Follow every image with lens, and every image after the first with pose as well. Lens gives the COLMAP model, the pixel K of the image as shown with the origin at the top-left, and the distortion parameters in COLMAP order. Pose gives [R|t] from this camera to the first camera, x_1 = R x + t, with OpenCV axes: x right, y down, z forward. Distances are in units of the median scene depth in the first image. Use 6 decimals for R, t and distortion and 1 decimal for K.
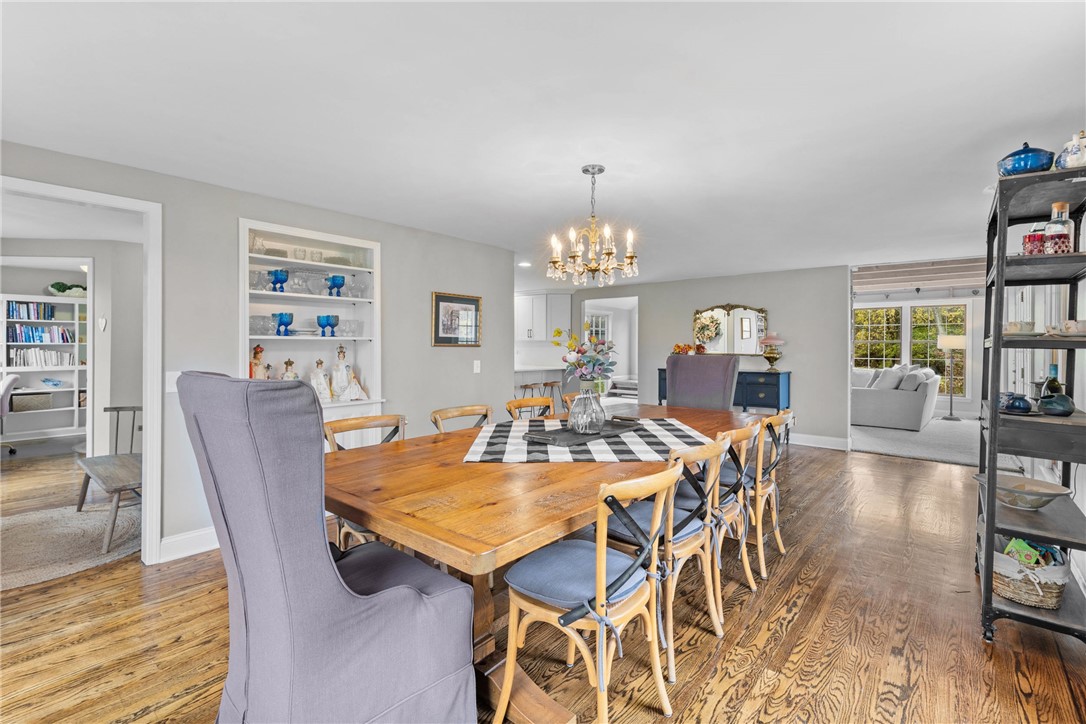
lens RADIAL K [[499.7, 0, 540.7], [0, 499.7, 353.4], [0, 0, 1]] dist [0.002394, 0.000000]
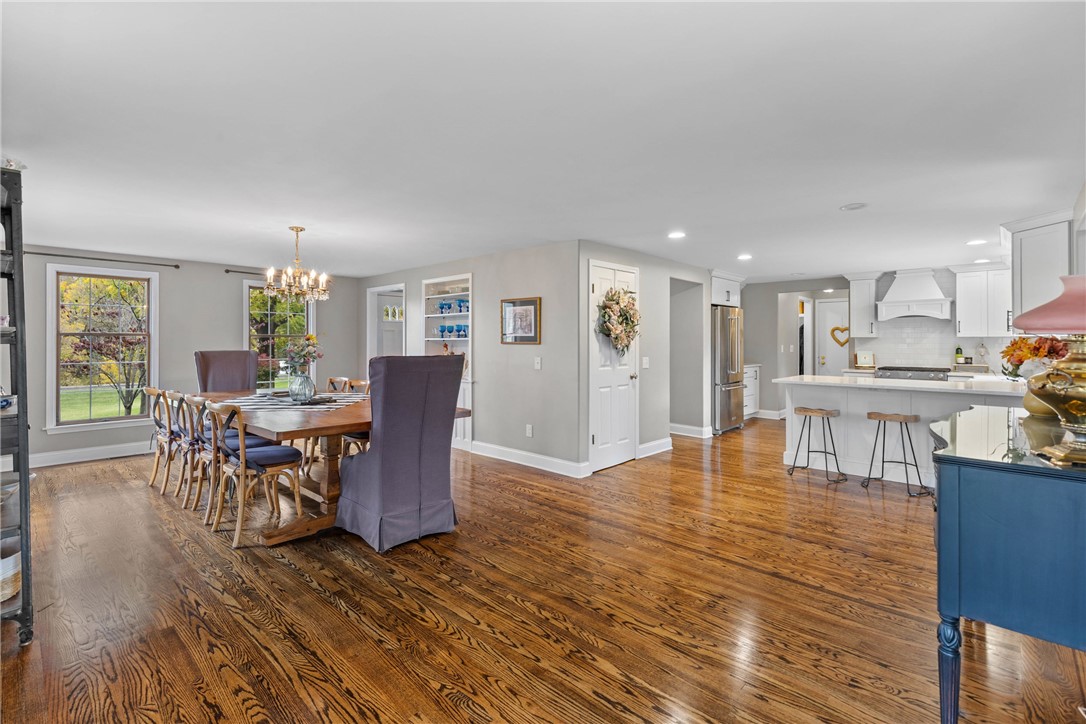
lens RADIAL K [[499.7, 0, 550.0], [0, 499.7, 342.4], [0, 0, 1]] dist [0.002394, 0.000000]
pose [[-0.037987, -0.002493, -0.999275, 1.194390], [-0.013877, 0.999902, -0.001967, -0.018483], [0.999182, 0.013793, -0.038018, 1.352875]]
